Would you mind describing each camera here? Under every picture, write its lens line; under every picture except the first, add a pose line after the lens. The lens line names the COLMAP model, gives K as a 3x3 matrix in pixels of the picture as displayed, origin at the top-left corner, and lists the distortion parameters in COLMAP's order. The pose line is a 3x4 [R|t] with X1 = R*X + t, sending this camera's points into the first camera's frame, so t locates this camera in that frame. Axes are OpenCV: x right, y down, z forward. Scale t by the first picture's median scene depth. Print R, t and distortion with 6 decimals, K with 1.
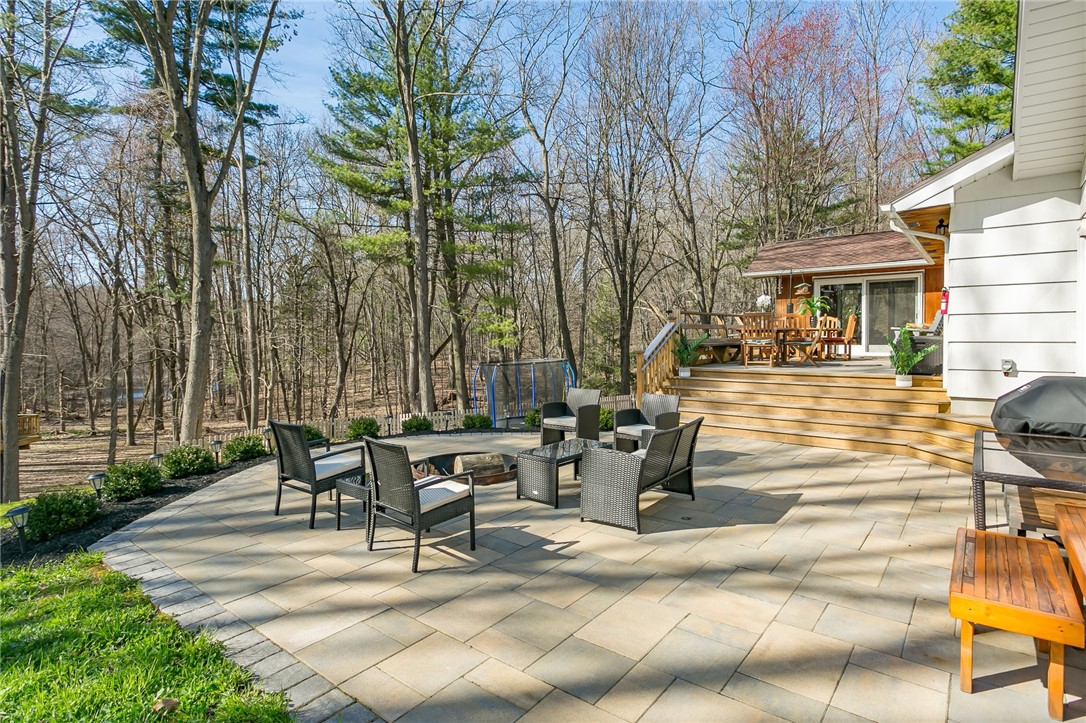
lens RADIAL K [[550.3, 0, 550.3], [0, 550.3, 345.8], [0, 0, 1]] dist [-0.000350, 0.002091]
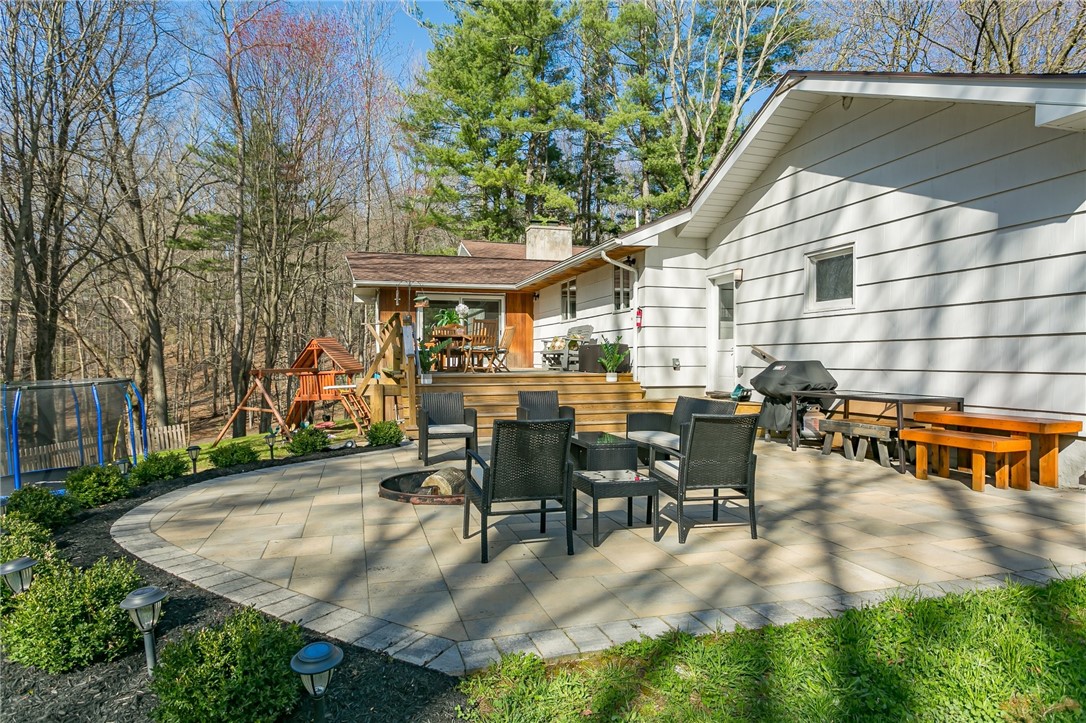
lens RADIAL K [[621.5, 0, 542.9], [0, 621.5, 354.9], [0, 0, 1]] dist [0.003611, 0.000941]
pose [[0.577053, 0.009575, 0.816650, -0.275069], [0.014656, 0.999649, -0.022077, 0.017999], [-0.816575, 0.024709, 0.576710, 0.126941]]
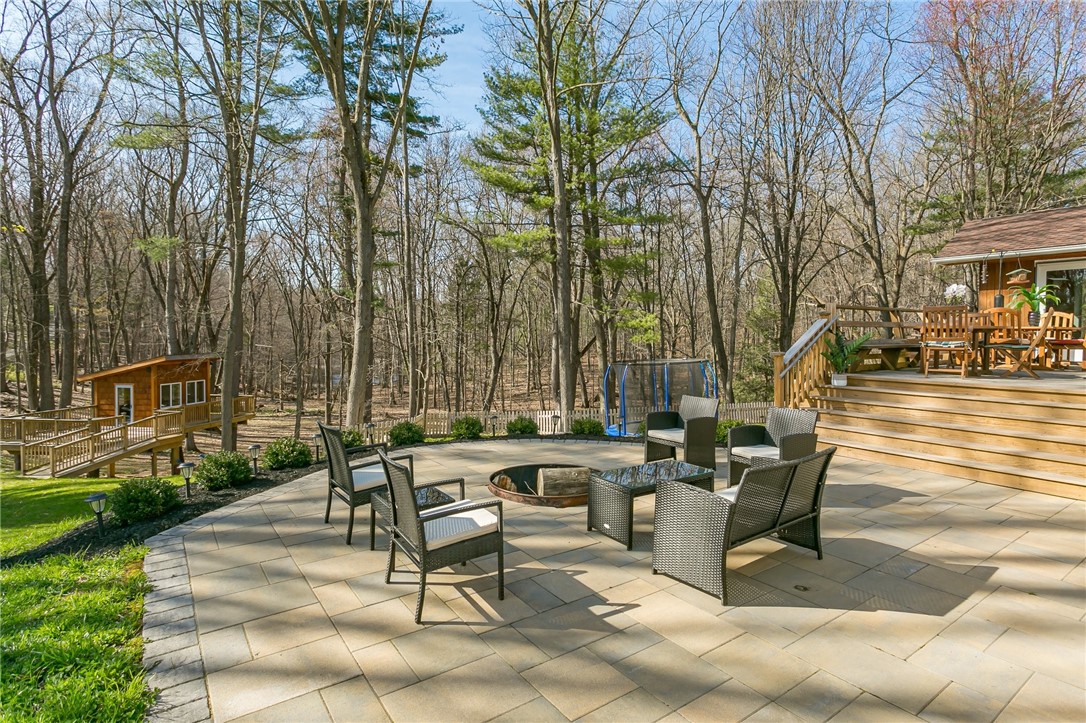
lens RADIAL K [[550.3, 0, 550.3], [0, 550.3, 345.8], [0, 0, 1]] dist [-0.000350, 0.002091]
pose [[0.960592, 0.015805, -0.277511, 0.031302], [-0.014238, 0.999869, 0.007663, -0.001541], [0.277596, -0.003410, 0.960692, 0.053143]]
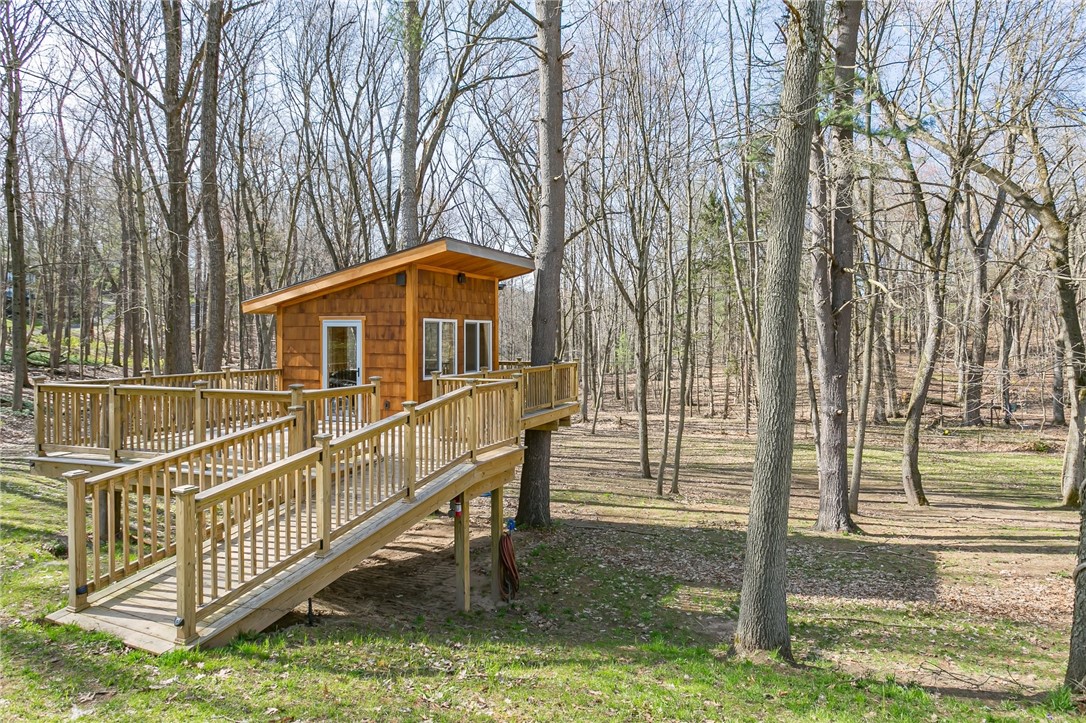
lens RADIAL K [[621.5, 0, 542.9], [0, 621.5, 354.9], [0, 0, 1]] dist [0.003611, 0.000941]
pose [[0.875903, 0.021374, -0.482013, -0.948762], [-0.017575, 0.999769, 0.012394, 0.155579], [0.482167, -0.002385, 0.876076, 0.661830]]
